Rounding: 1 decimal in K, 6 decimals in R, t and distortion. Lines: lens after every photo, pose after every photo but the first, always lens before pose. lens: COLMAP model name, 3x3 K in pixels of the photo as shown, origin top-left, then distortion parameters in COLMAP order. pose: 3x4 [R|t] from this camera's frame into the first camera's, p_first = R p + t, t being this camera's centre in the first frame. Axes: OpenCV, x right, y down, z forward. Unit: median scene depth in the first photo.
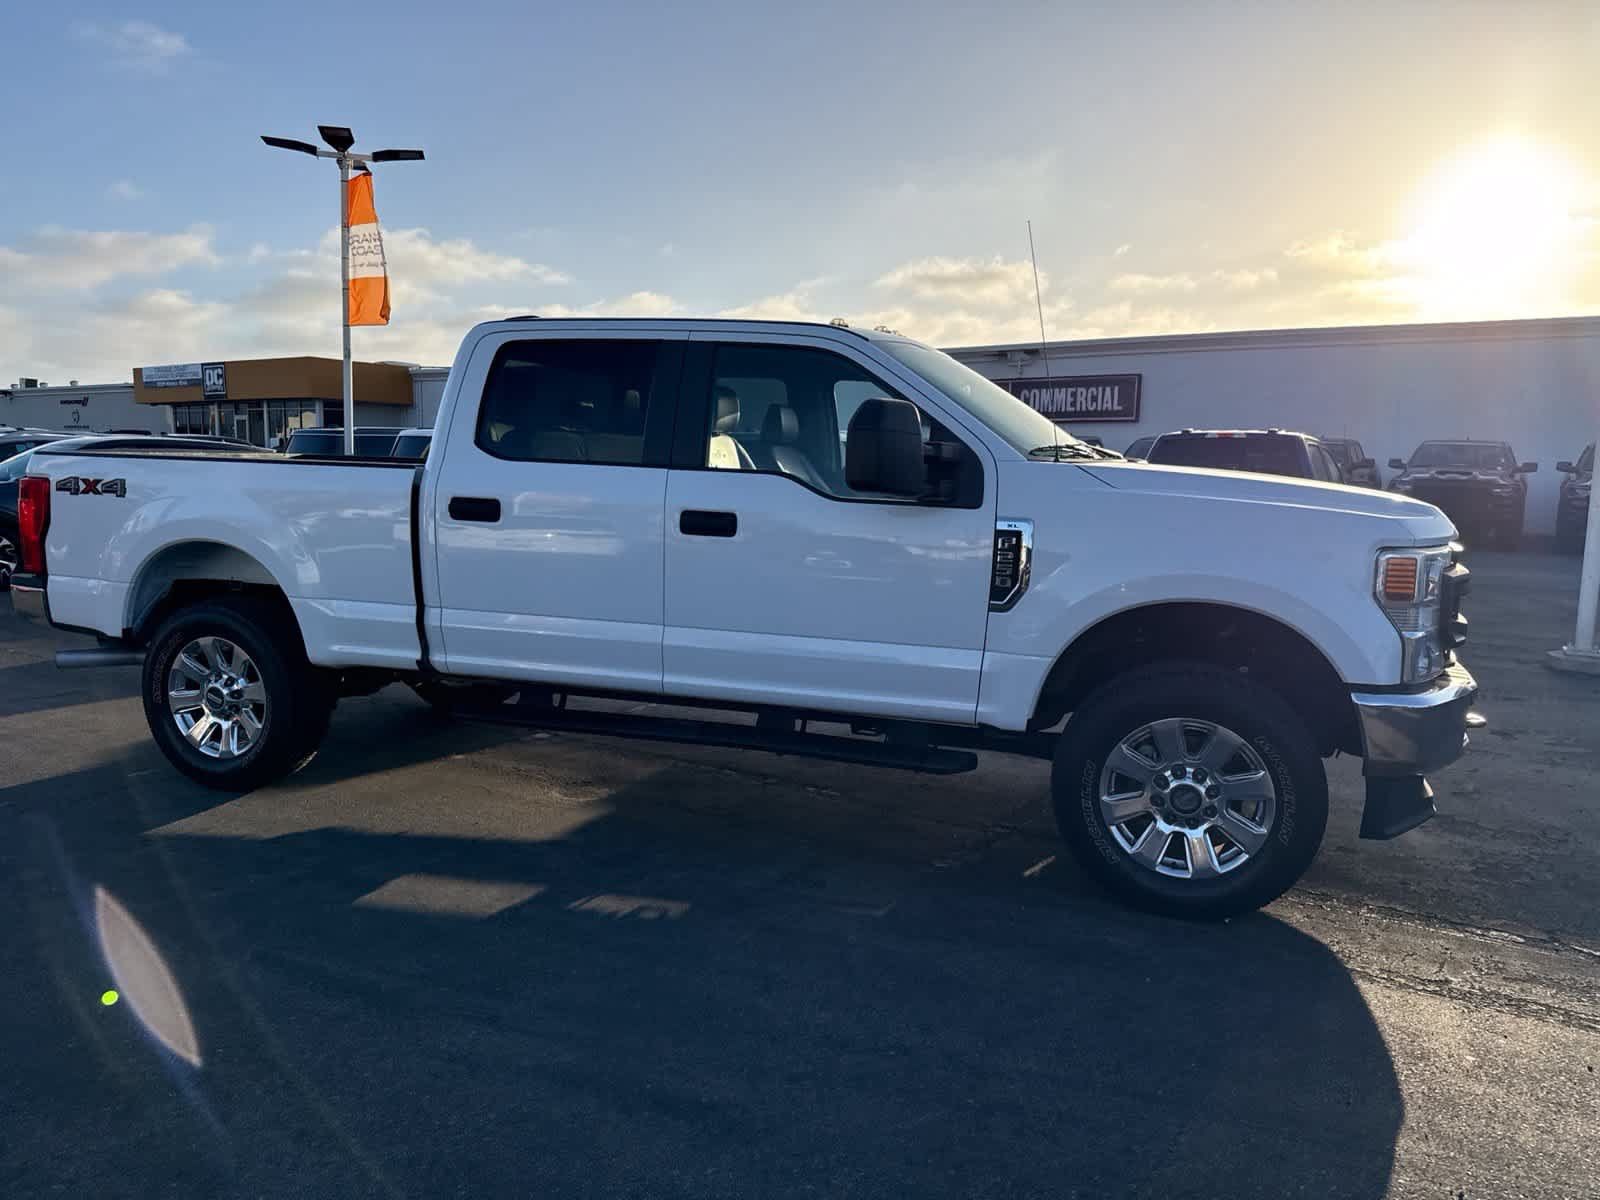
lens RADIAL K [[1142.6, 0, 804.7], [0, 1142.6, 592.6], [0, 0, 1]] dist [0.060370, -0.077719]
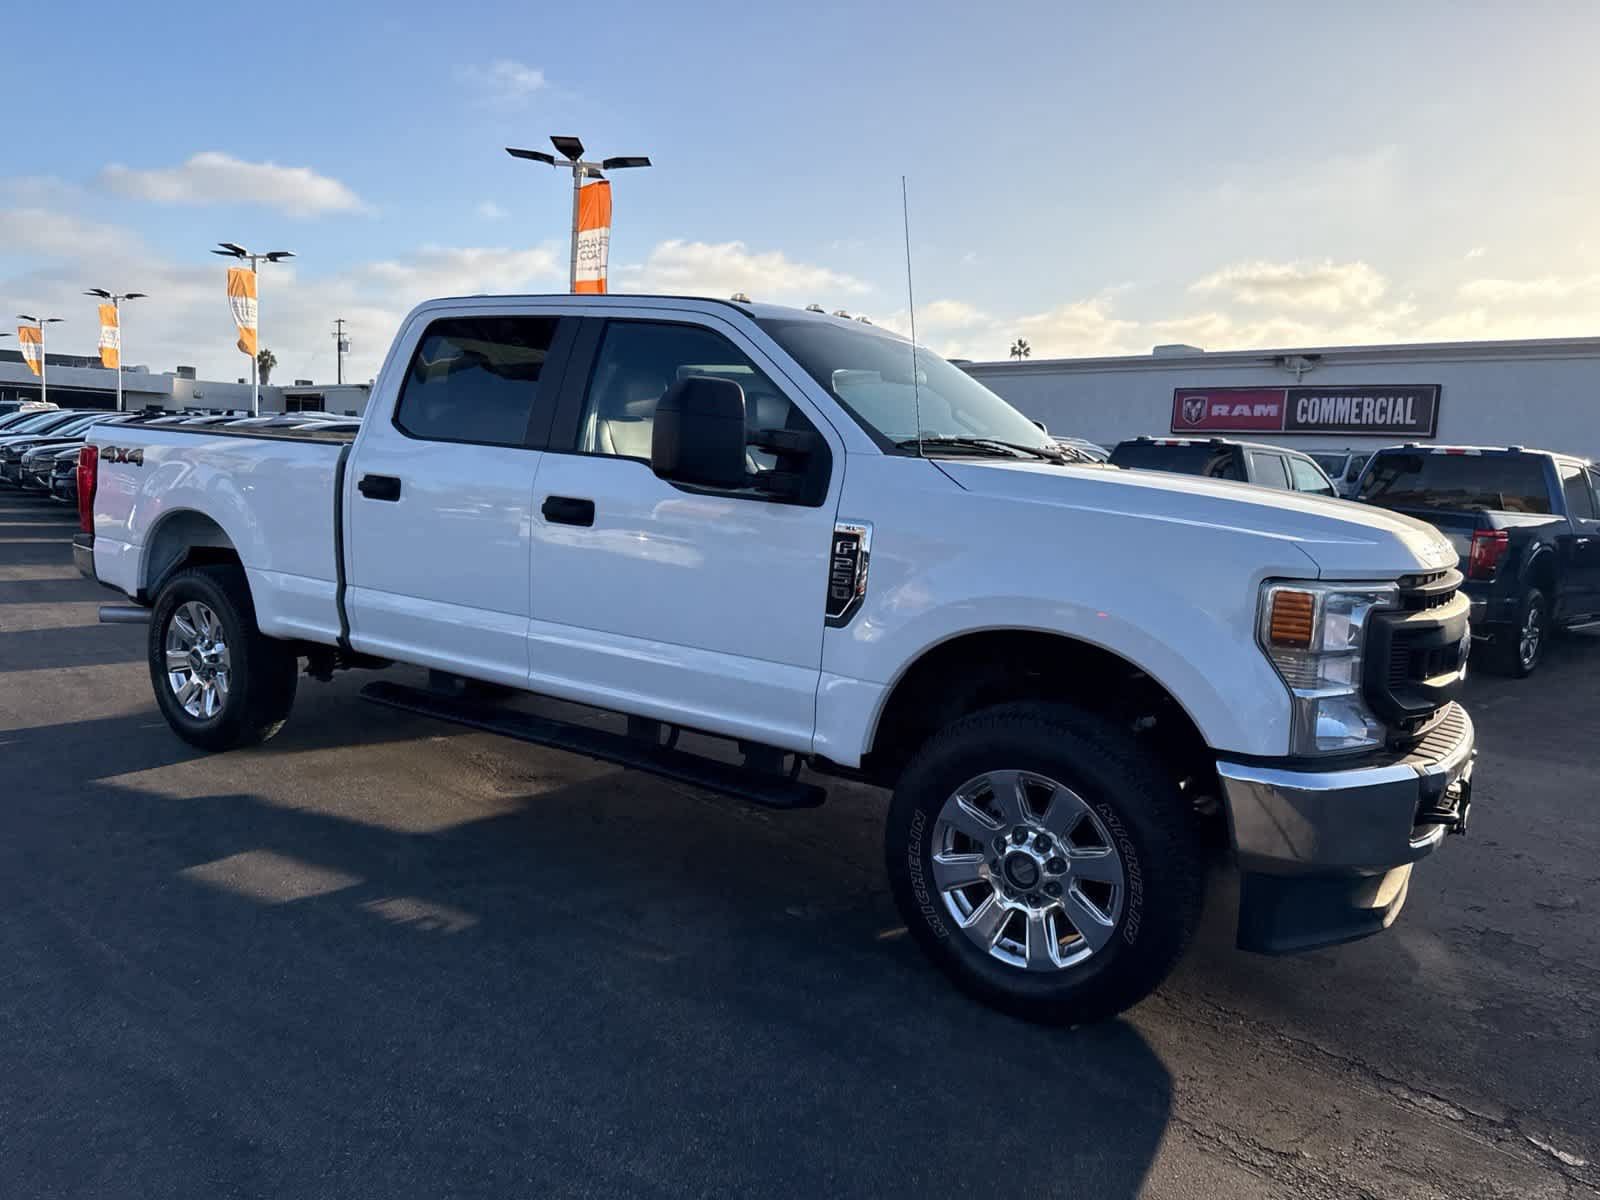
lens RADIAL K [[1139.8, 0, 802.1], [0, 1139.8, 584.4], [0, 0, 1]] dist [0.059411, -0.080776]
pose [[0.965939, 0.060555, -0.251586, 0.284126], [-0.063682, 0.997961, -0.004300, -0.007949], [0.250812, 0.020175, 0.967825, 0.127970]]
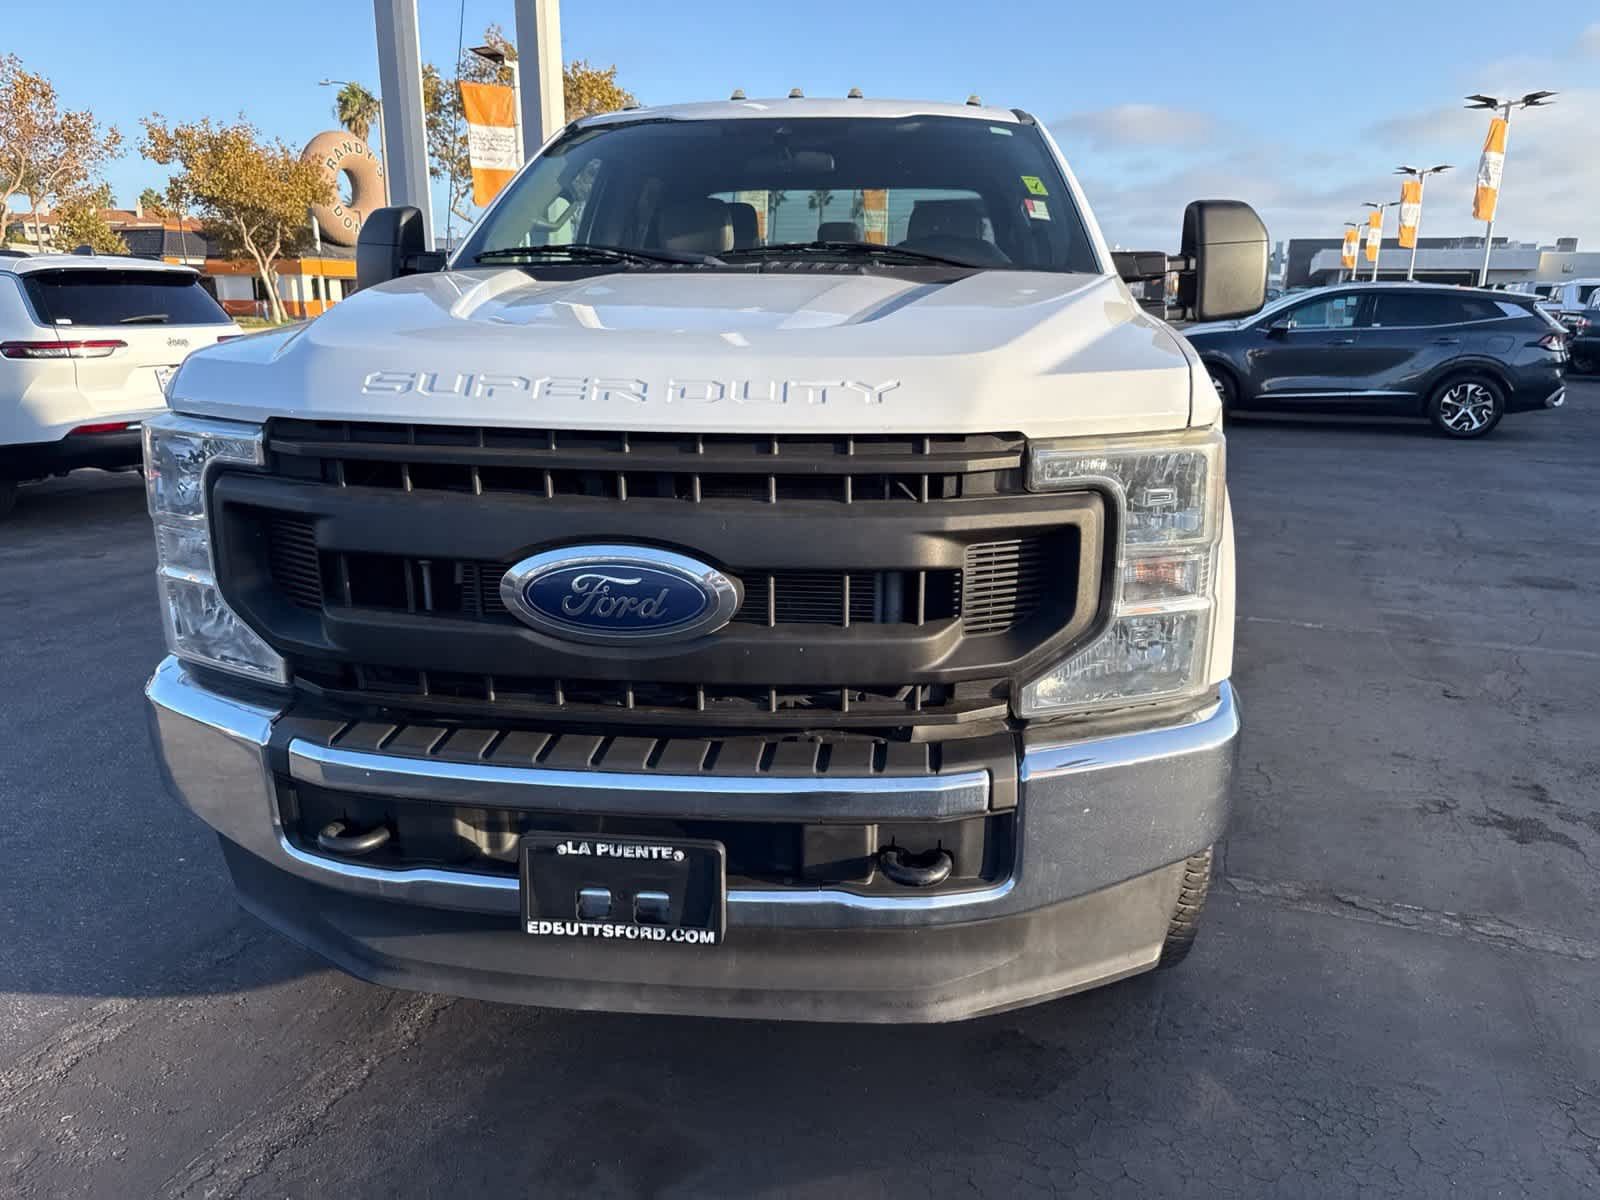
lens RADIAL K [[1131.9, 0, 805.7], [0, 1131.9, 599.9], [0, 0, 1]] dist [0.069885, -0.075754]
pose [[0.211152, 0.235146, -0.948747, 0.813112], [-0.117480, 0.969701, 0.214194, -0.074523], [0.970368, 0.066231, 0.232379, 0.852135]]
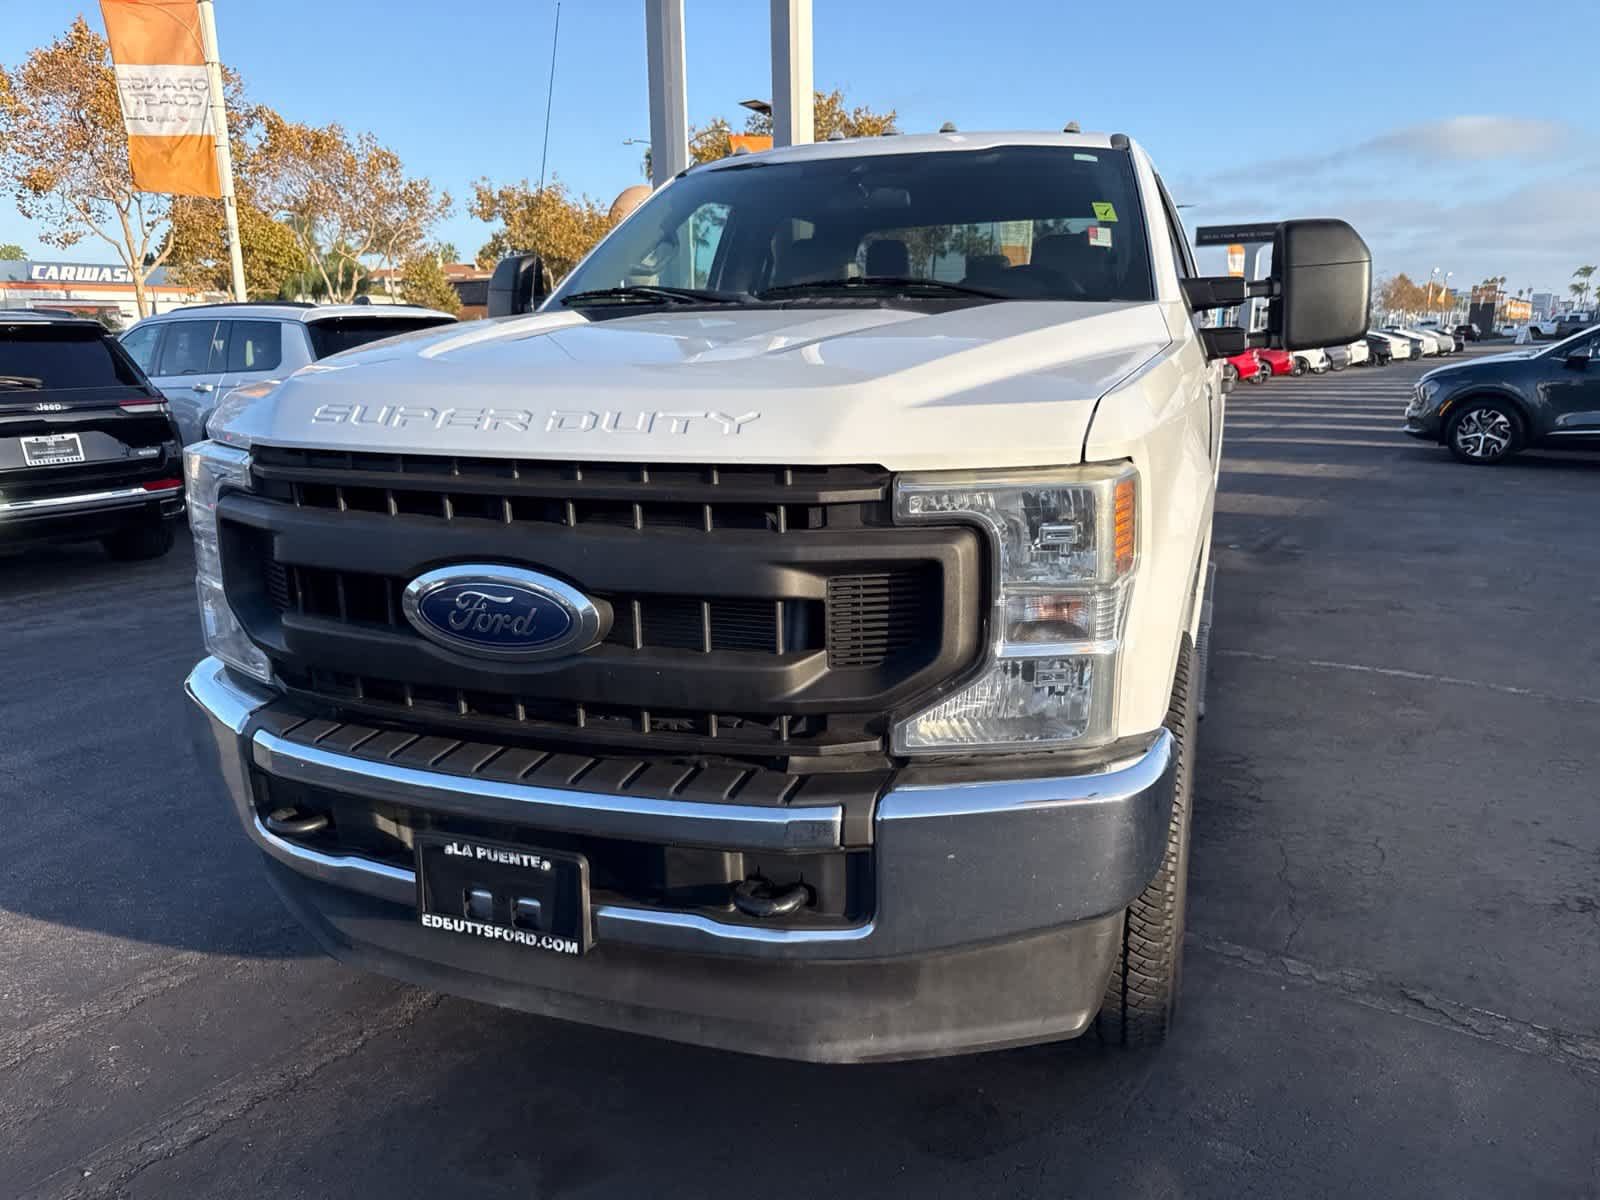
lens RADIAL K [[1136.4, 0, 802.4], [0, 1136.4, 596.3], [0, 0, 1]] dist [0.060711, -0.076133]
pose [[-0.026443, 0.208314, -0.977704, 0.828670], [-0.108602, 0.971659, 0.209963, -0.087654], [0.993734, 0.111733, -0.003071, 0.968587]]
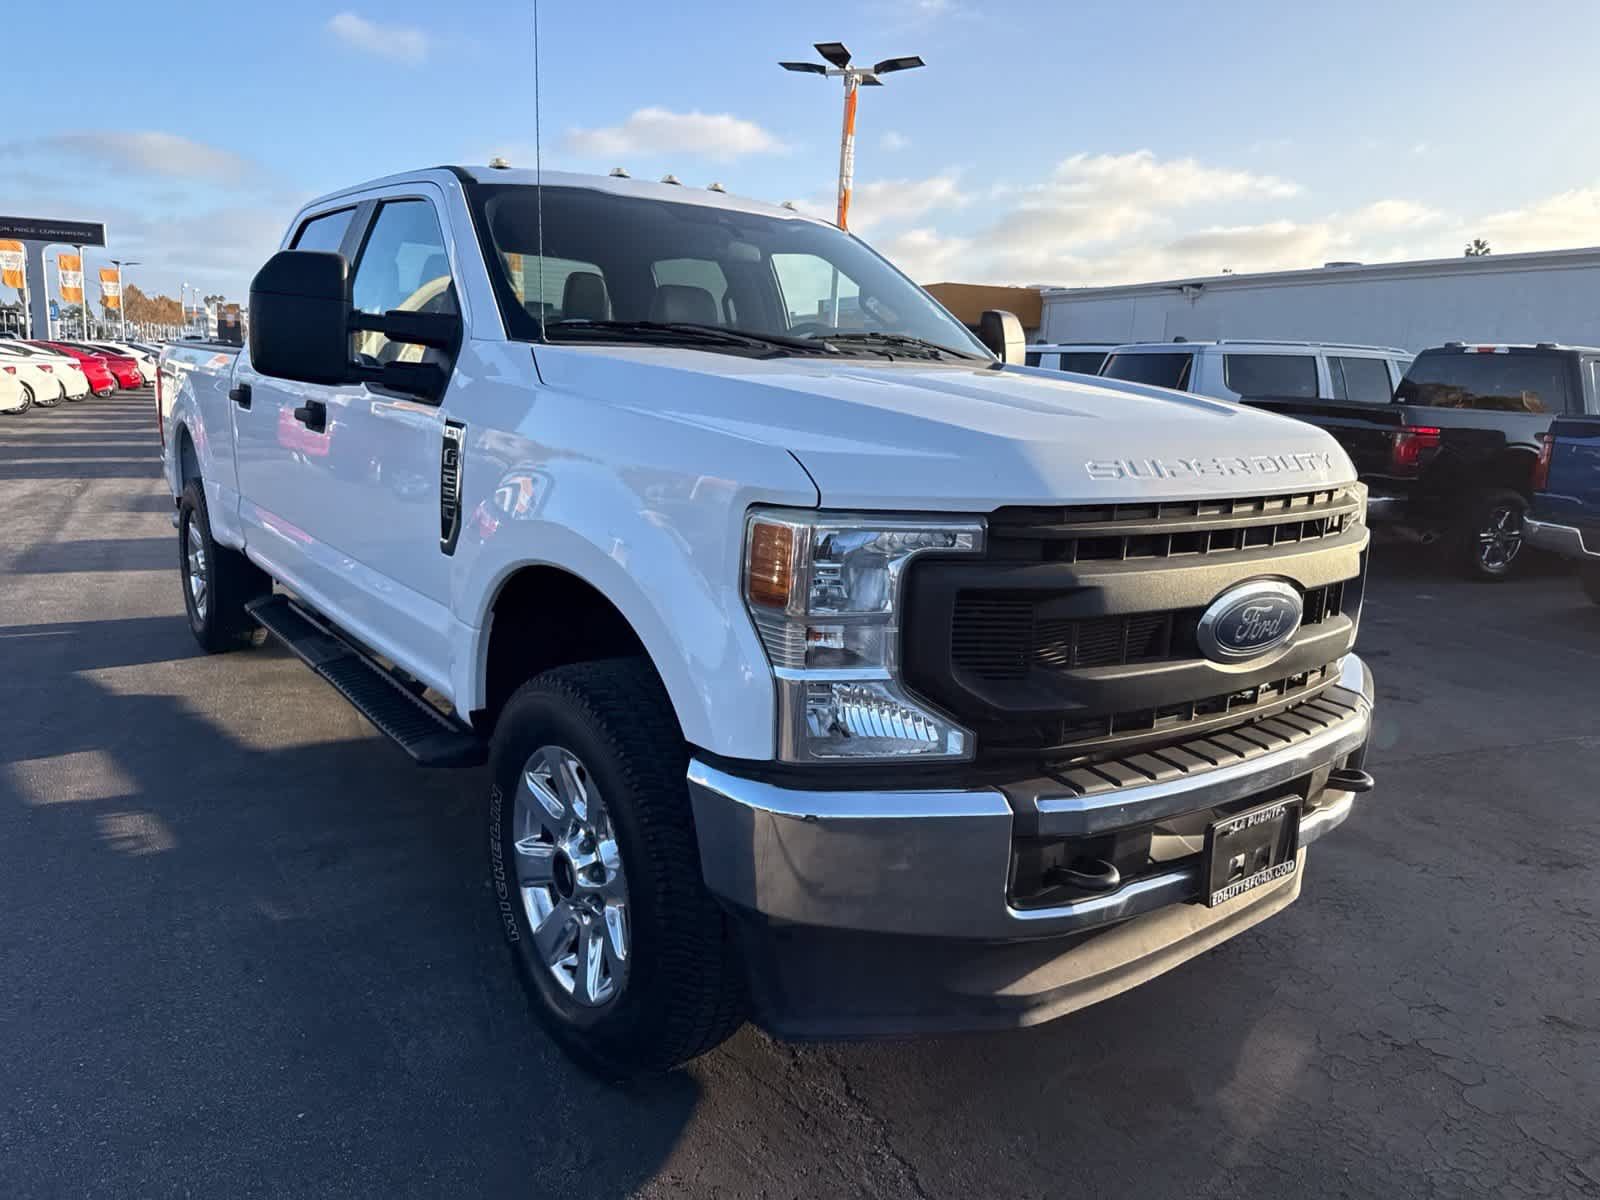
lens RADIAL K [[1139.8, 0, 802.1], [0, 1139.8, 584.4], [0, 0, 1]] dist [0.059411, -0.080776]
pose [[0.823557, 0.121557, -0.554055, 0.589543], [-0.090723, 0.992421, 0.082879, -0.034157], [0.559931, -0.017990, 0.828344, 0.419298]]
